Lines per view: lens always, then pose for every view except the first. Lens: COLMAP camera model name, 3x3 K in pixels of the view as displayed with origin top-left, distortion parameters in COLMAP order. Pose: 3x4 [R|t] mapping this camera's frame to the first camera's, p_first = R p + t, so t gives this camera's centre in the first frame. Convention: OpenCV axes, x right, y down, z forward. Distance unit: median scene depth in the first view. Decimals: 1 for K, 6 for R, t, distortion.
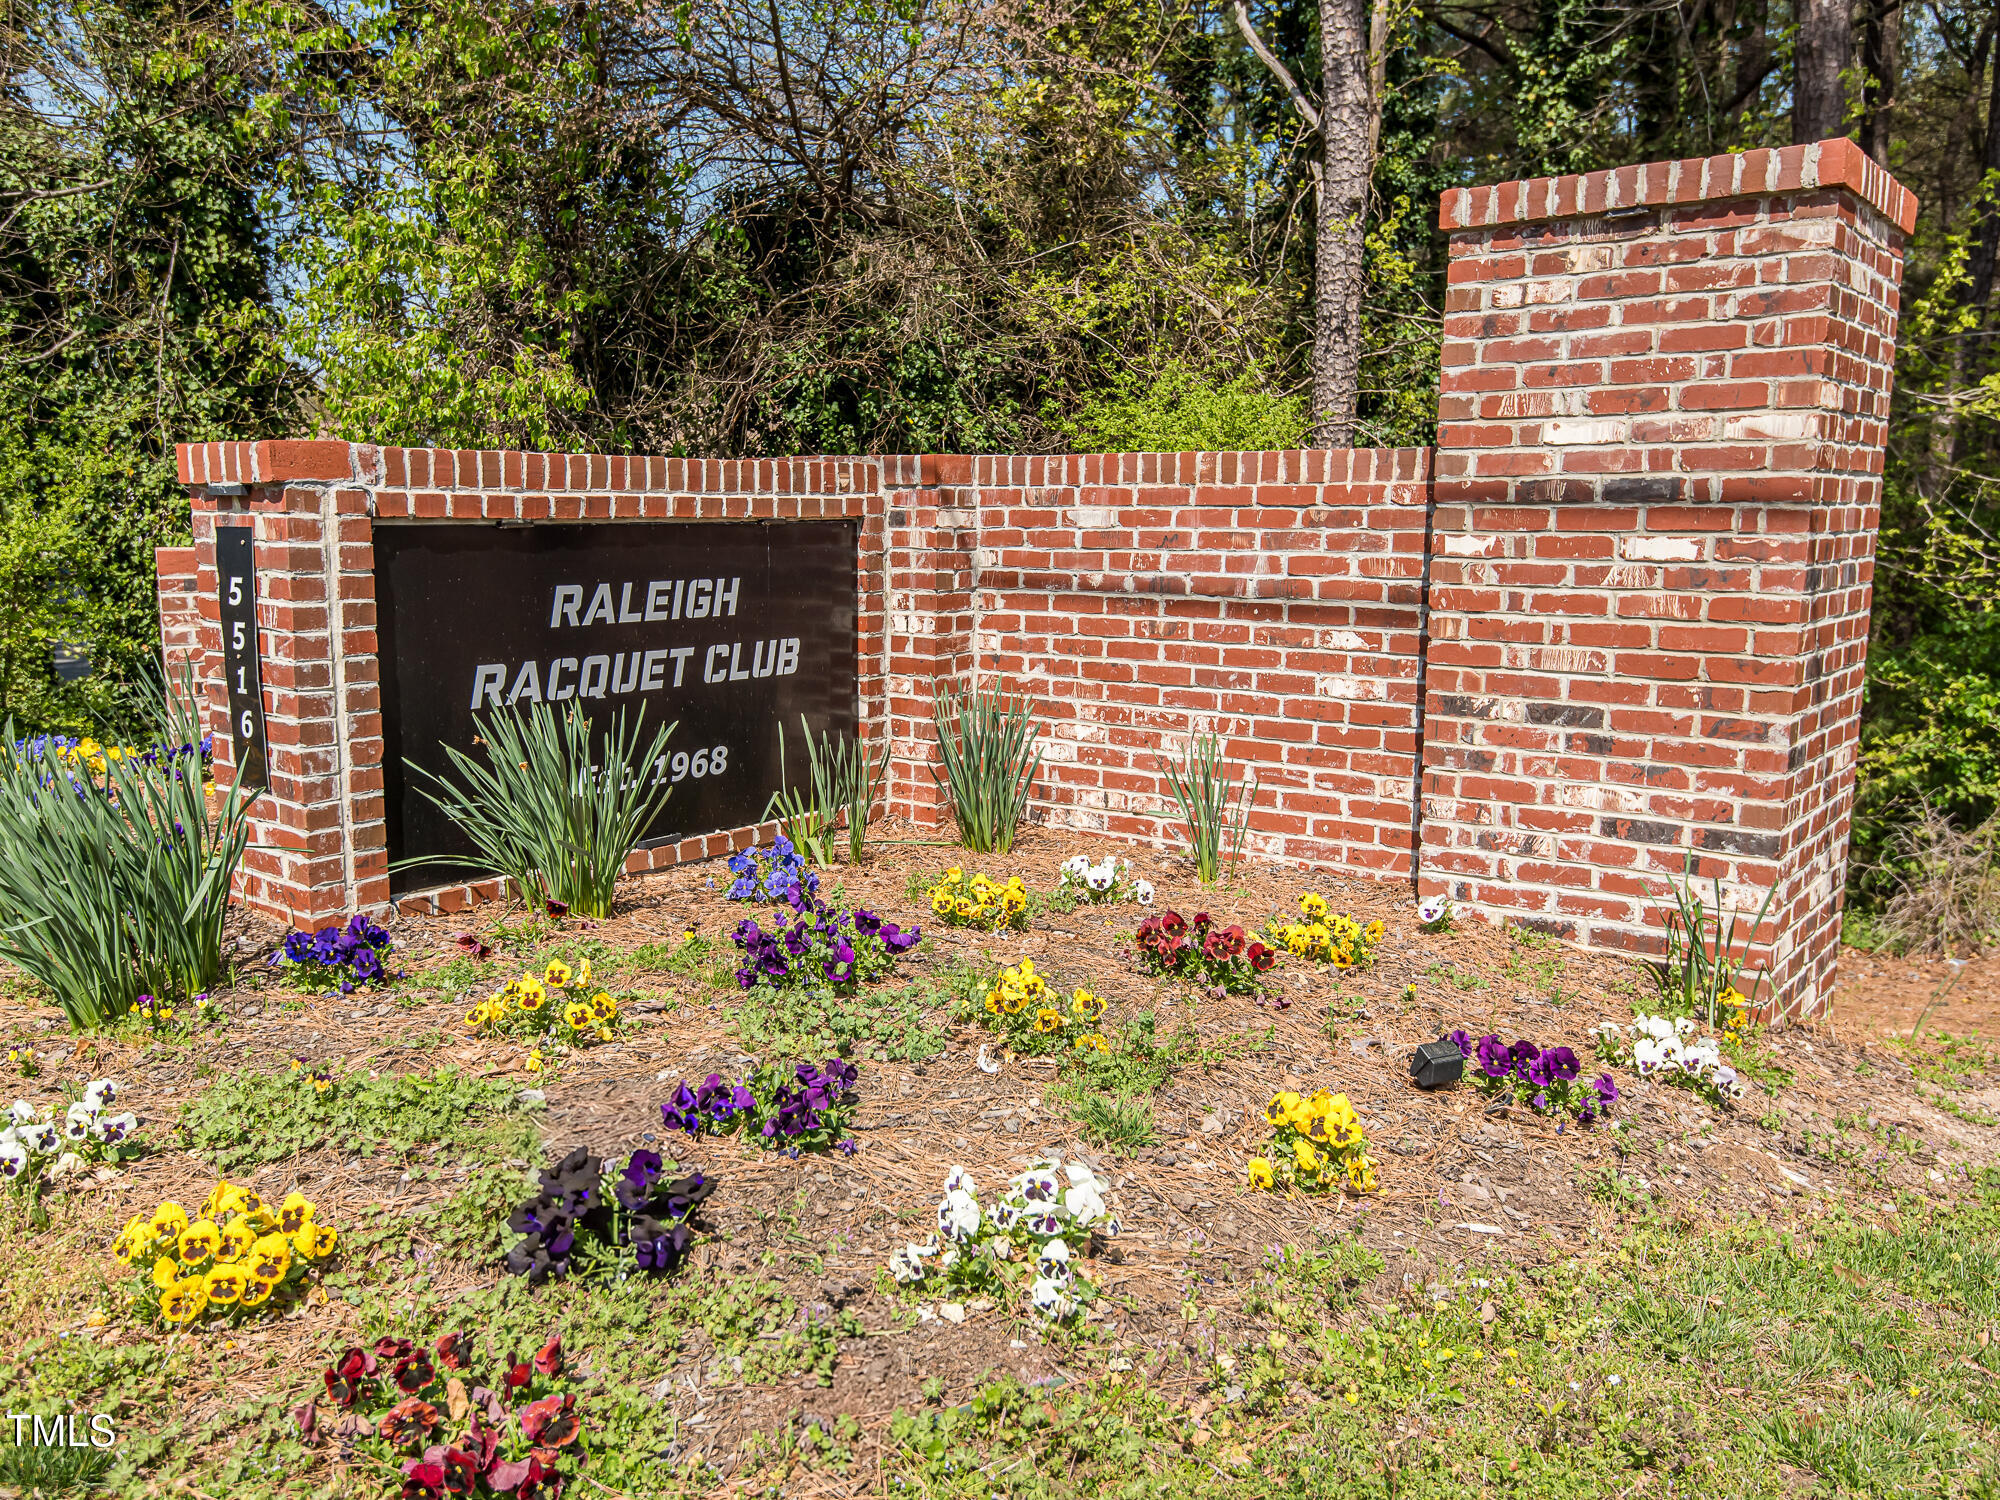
lens RADIAL K [[1613.2, 0, 1000.0], [0, 1613.2, 750.0], [0, 0, 1]] dist [0.044782, -0.048122]
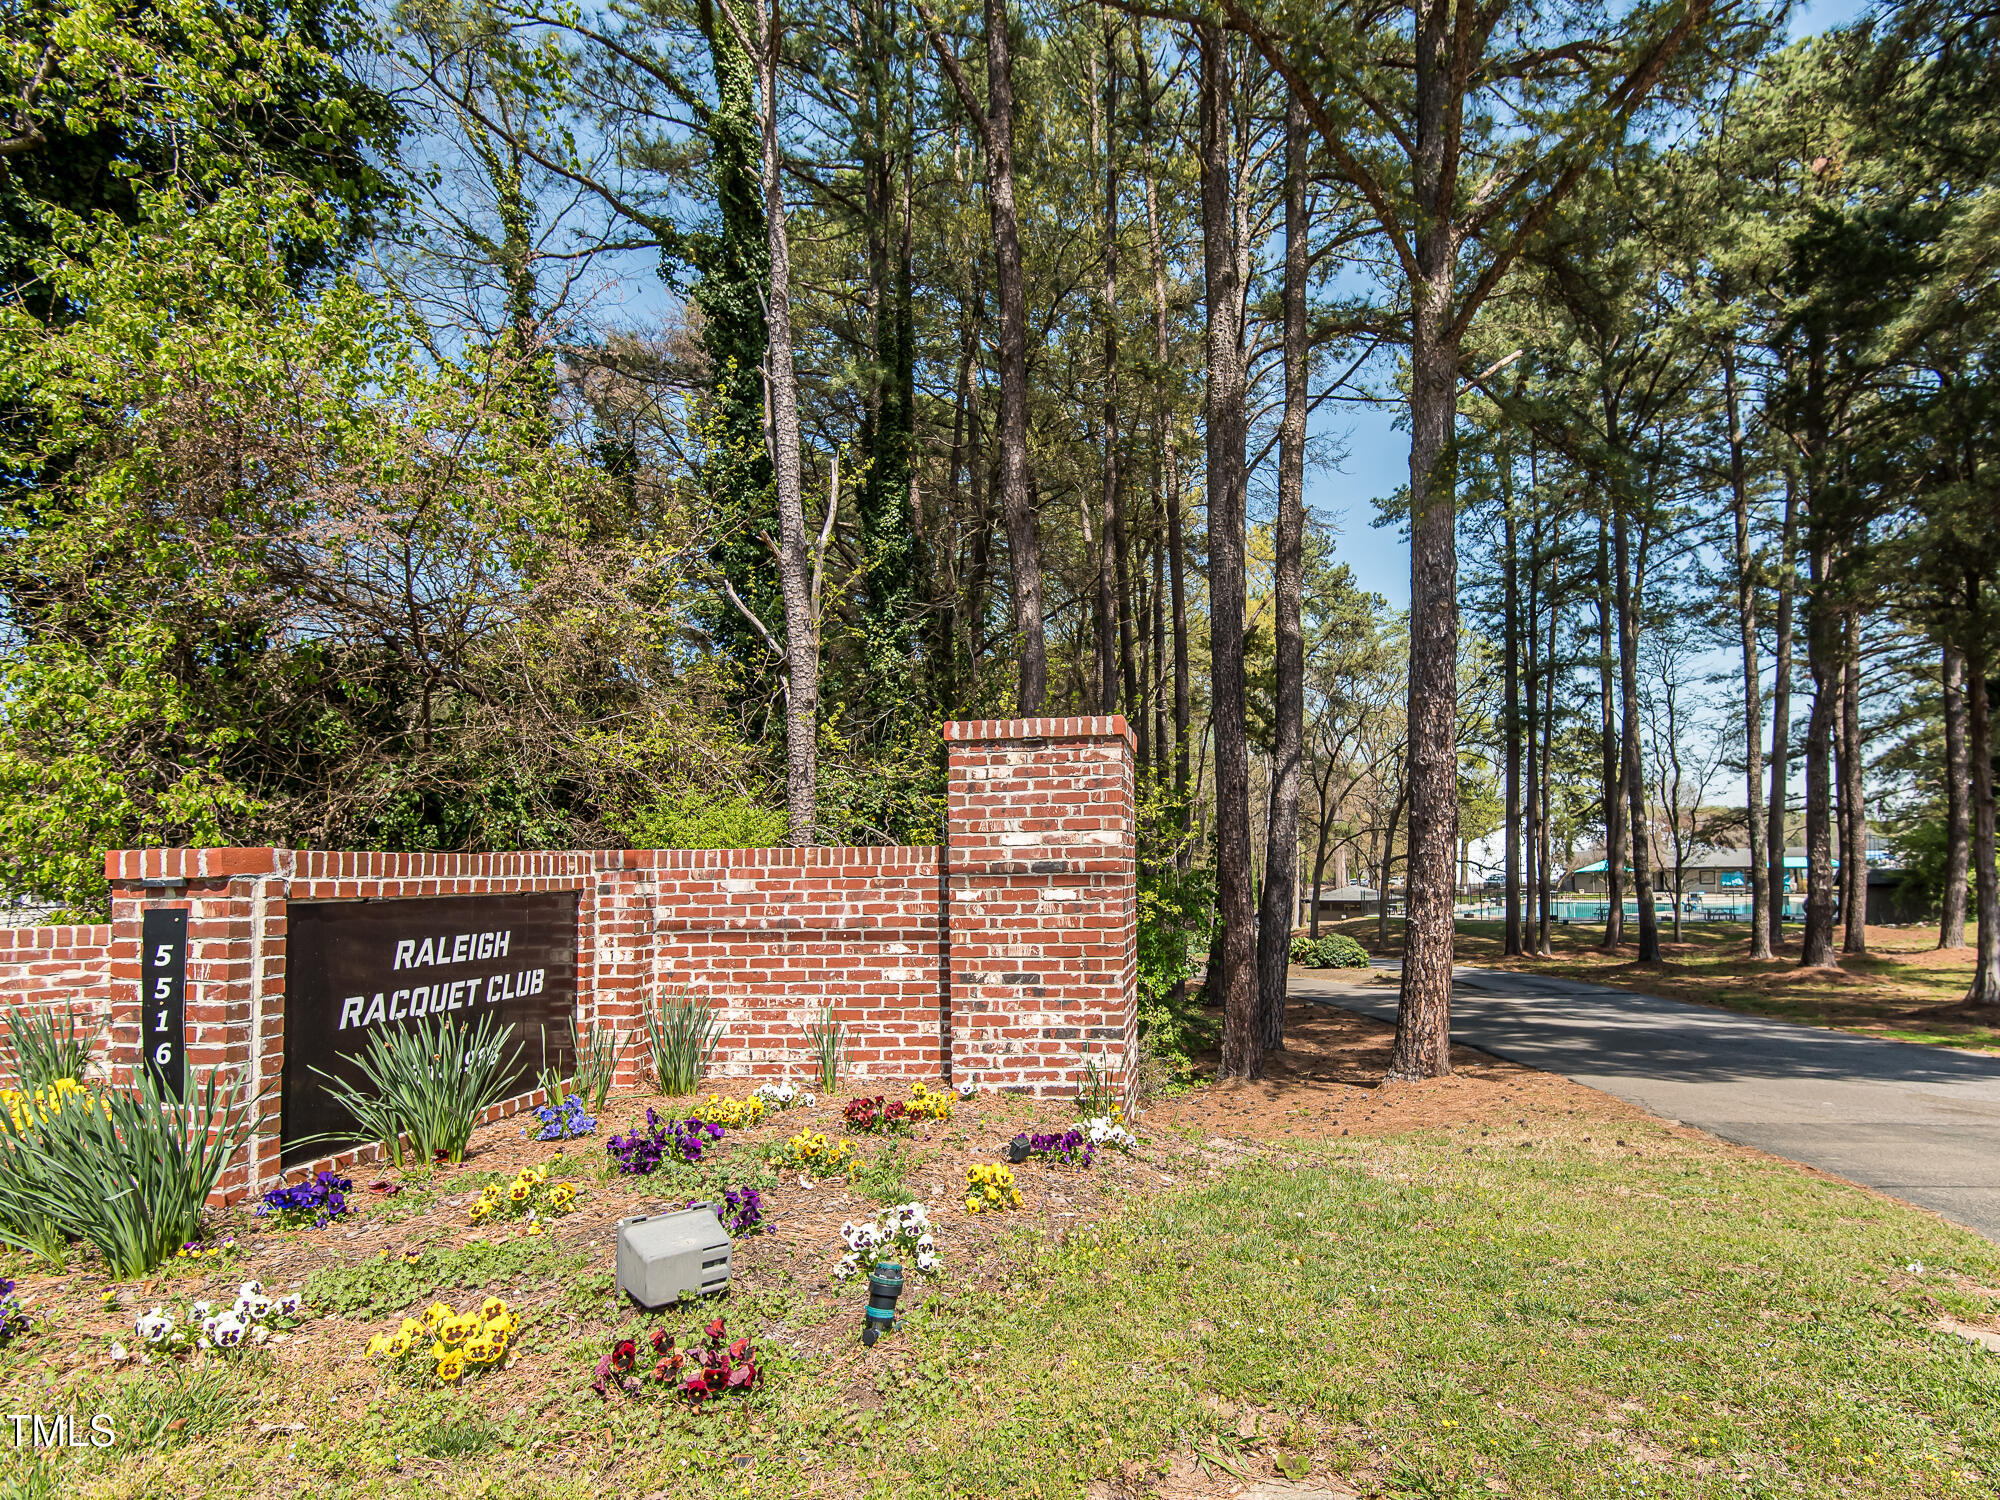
lens RADIAL K [[1344.1, 0, 995.5], [0, 1344.1, 795.4], [0, 0, 1]] dist [0.060450, -0.058068]
pose [[0.849625, 0.012458, 0.527240, -0.485144], [0.096061, 0.979341, -0.177940, 0.043074], [-0.518565, 0.201829, 0.830876, -0.354400]]
